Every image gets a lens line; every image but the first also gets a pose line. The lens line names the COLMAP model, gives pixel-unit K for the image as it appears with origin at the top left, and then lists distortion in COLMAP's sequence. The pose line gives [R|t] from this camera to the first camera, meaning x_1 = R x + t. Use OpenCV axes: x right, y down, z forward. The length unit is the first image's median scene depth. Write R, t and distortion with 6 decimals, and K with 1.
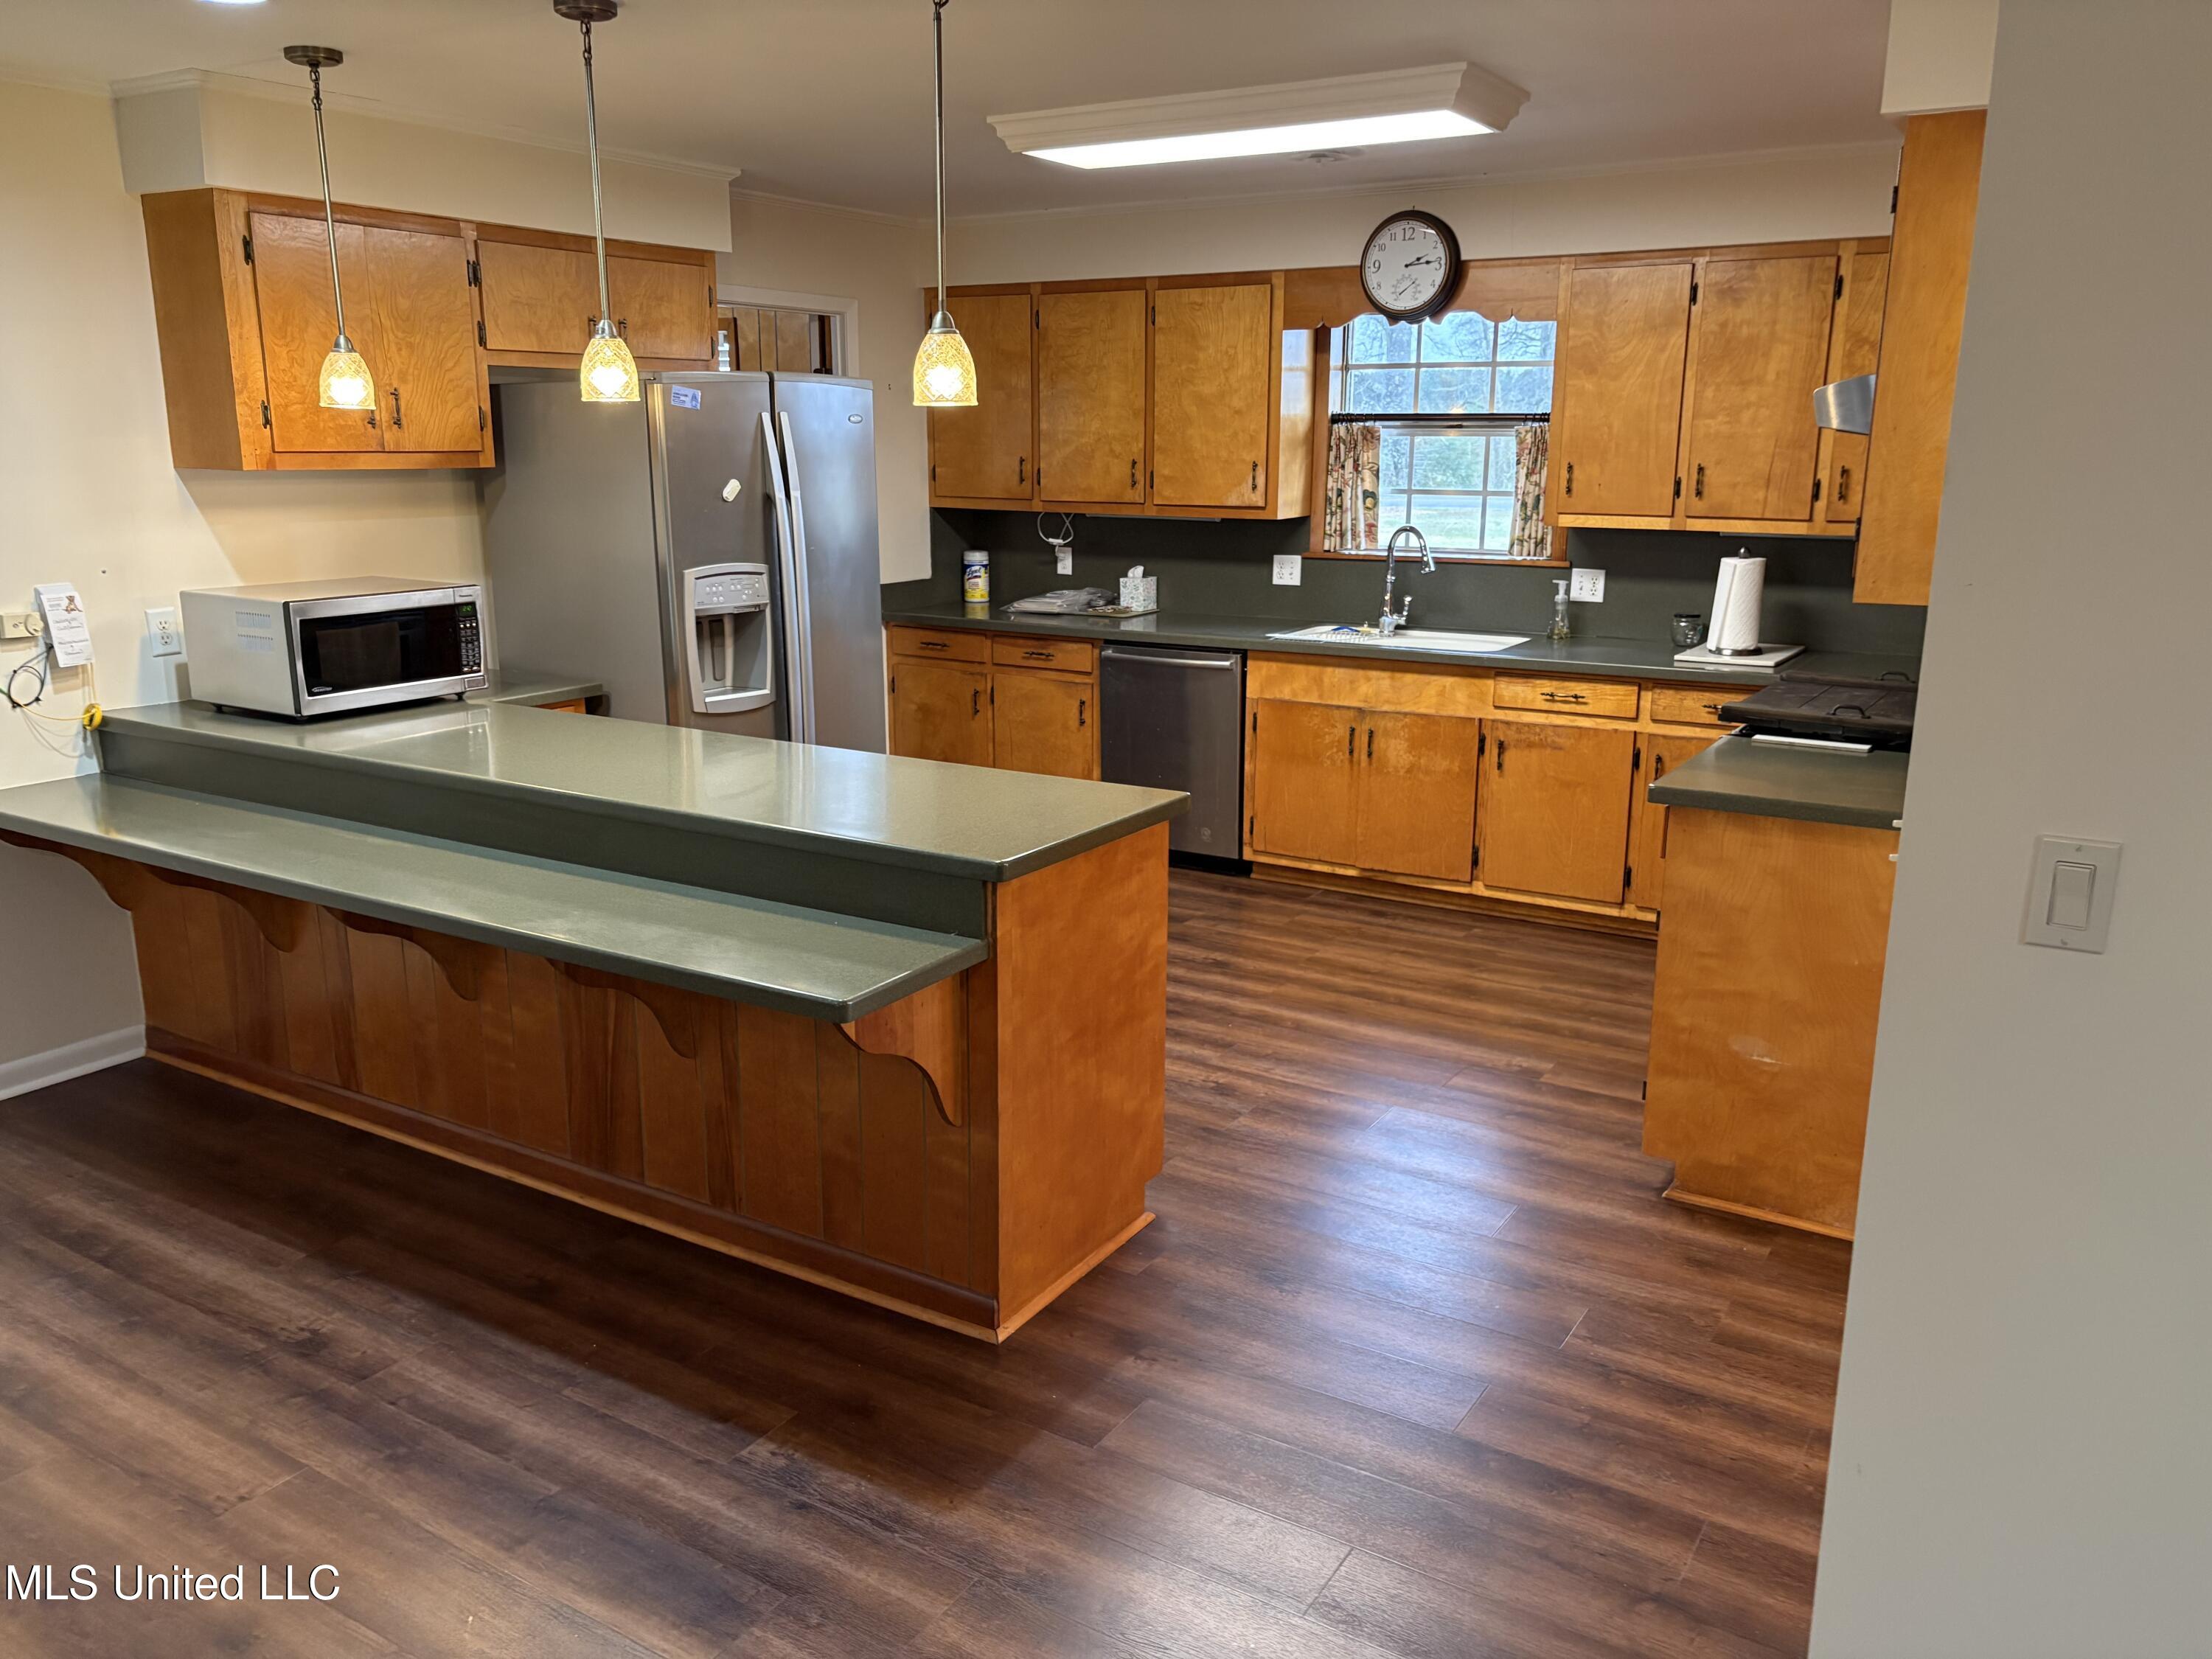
lens RADIAL K [[1662.1, 0, 1088.4], [0, 1662.1, 837.2], [0, 0, 1]] dist [0.034470, -0.046109]
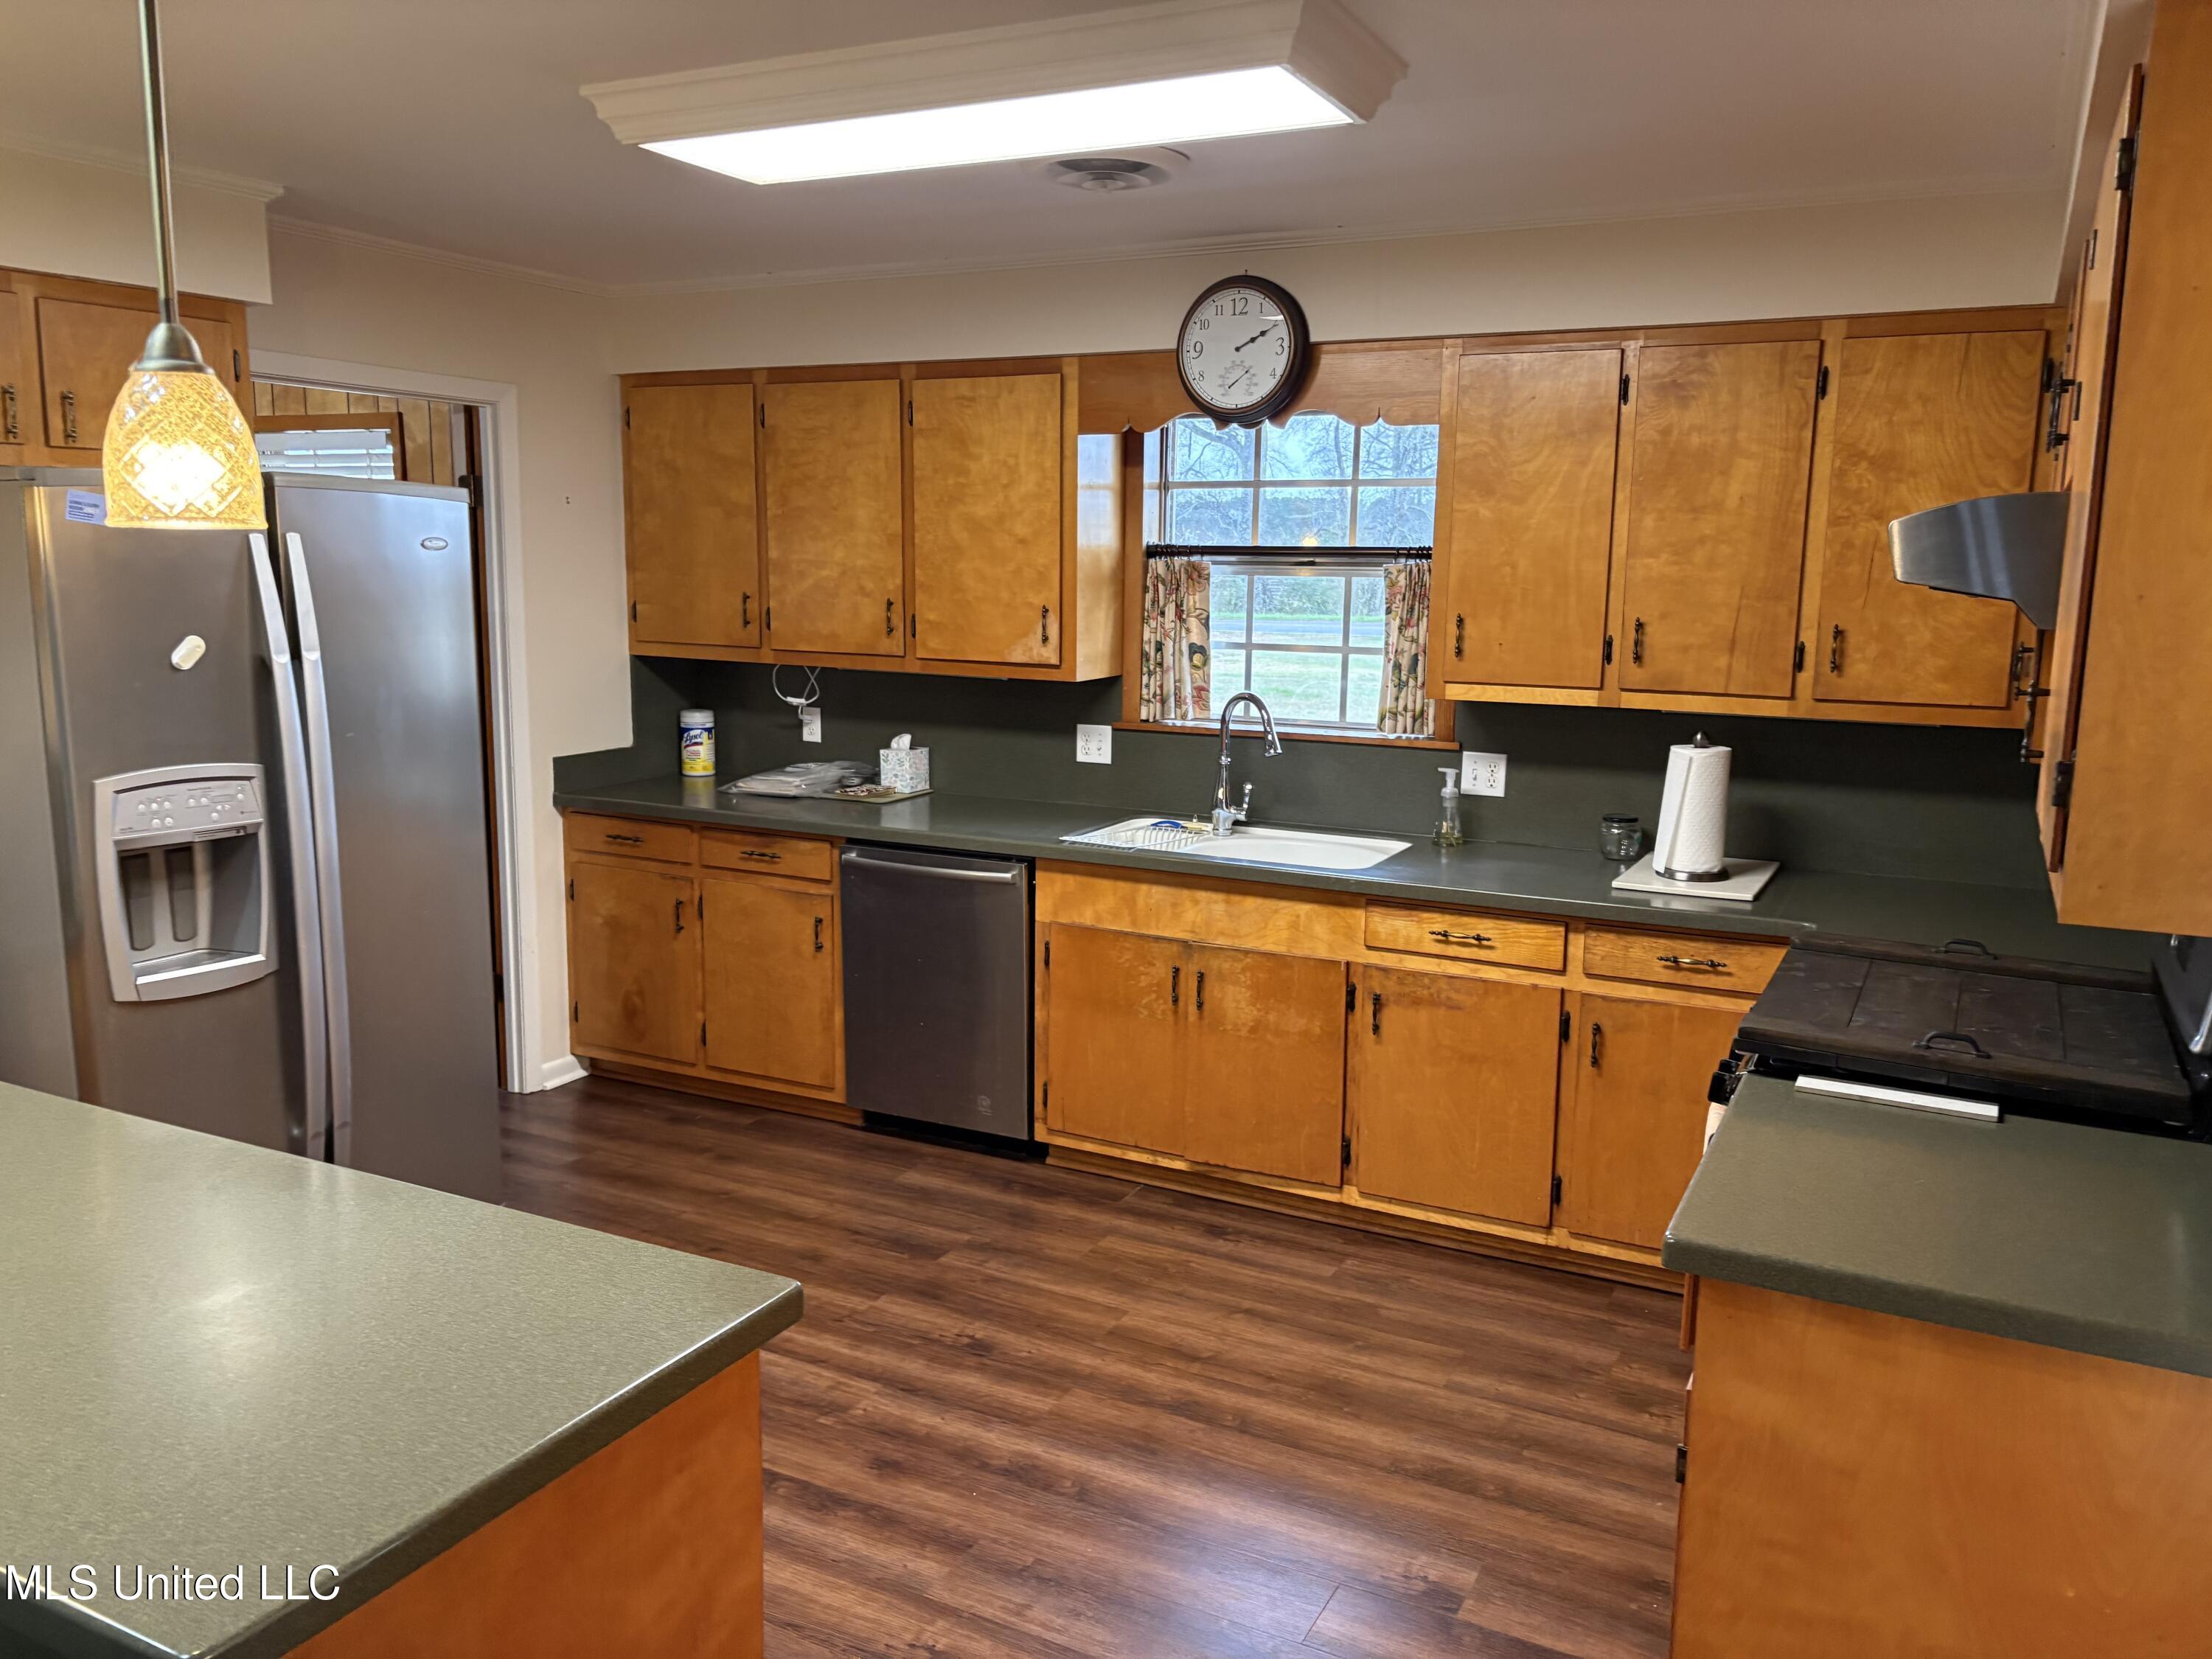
lens RADIAL K [[1662.1, 0, 1100.1], [0, 1662.1, 830.9], [0, 0, 1]] dist [0.034470, -0.046109]
pose [[0.996190, -0.003350, 0.087146, 0.067258], [0.009727, 0.997295, -0.072860, -0.078674], [-0.086666, 0.073430, 0.993528, 0.296685]]
